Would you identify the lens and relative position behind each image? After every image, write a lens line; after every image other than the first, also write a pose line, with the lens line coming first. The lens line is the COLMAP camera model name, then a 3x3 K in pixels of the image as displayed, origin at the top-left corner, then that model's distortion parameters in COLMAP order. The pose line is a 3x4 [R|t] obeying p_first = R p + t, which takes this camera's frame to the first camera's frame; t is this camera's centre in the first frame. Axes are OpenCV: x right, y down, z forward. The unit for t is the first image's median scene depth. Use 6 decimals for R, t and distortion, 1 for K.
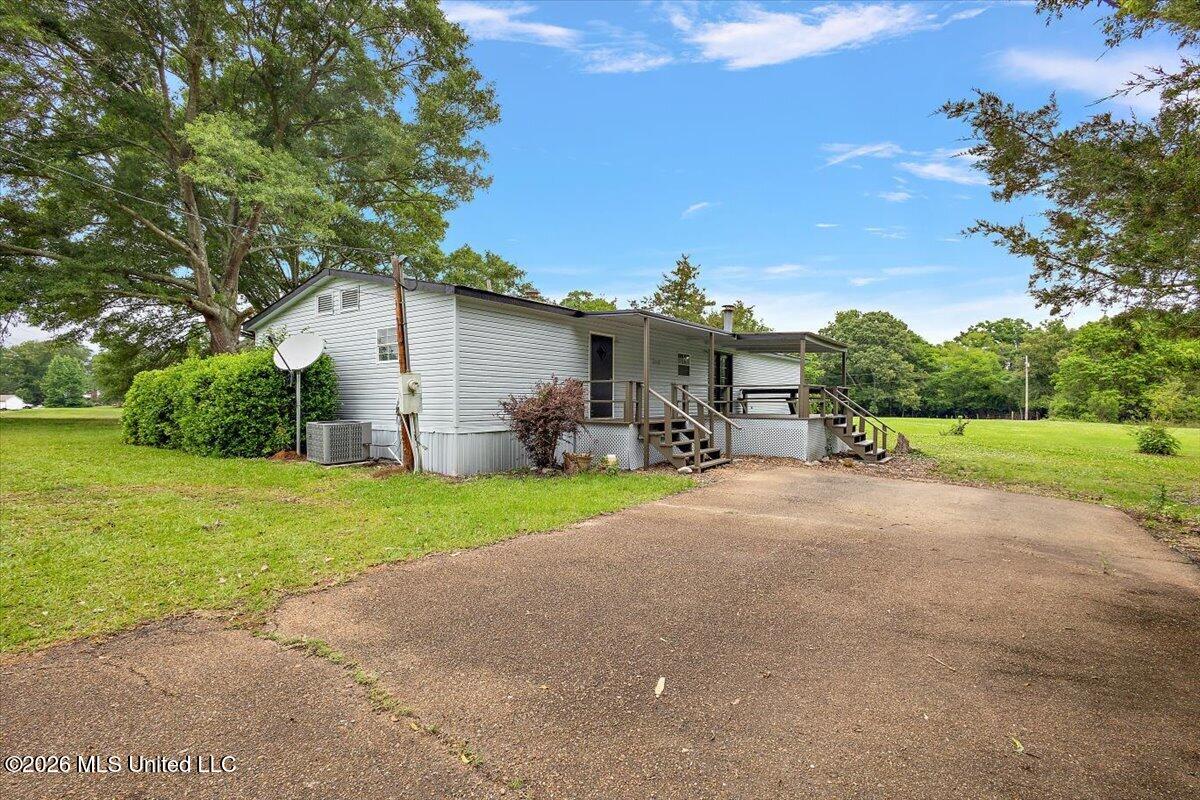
lens RADIAL K [[548.2, 0, 602.7], [0, 548.2, 388.1], [0, 0, 1]] dist [-0.010995, 0.000505]
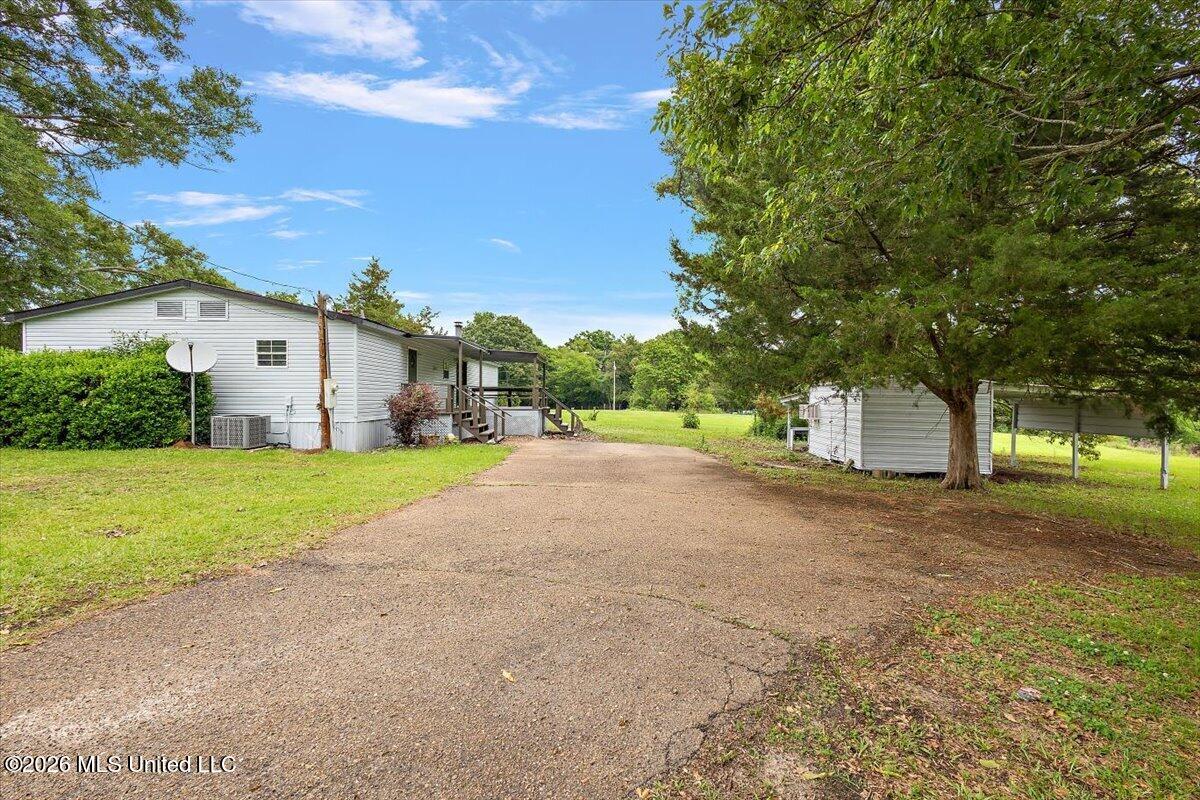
lens RADIAL K [[548.2, 0, 602.3], [0, 548.2, 394.9], [0, 0, 1]] dist [-0.010995, 0.000505]
pose [[0.795652, 0.004350, 0.605739, -0.143861], [-0.019674, 0.999632, 0.018663, -0.005847], [-0.605435, -0.026767, 0.795445, -0.118178]]
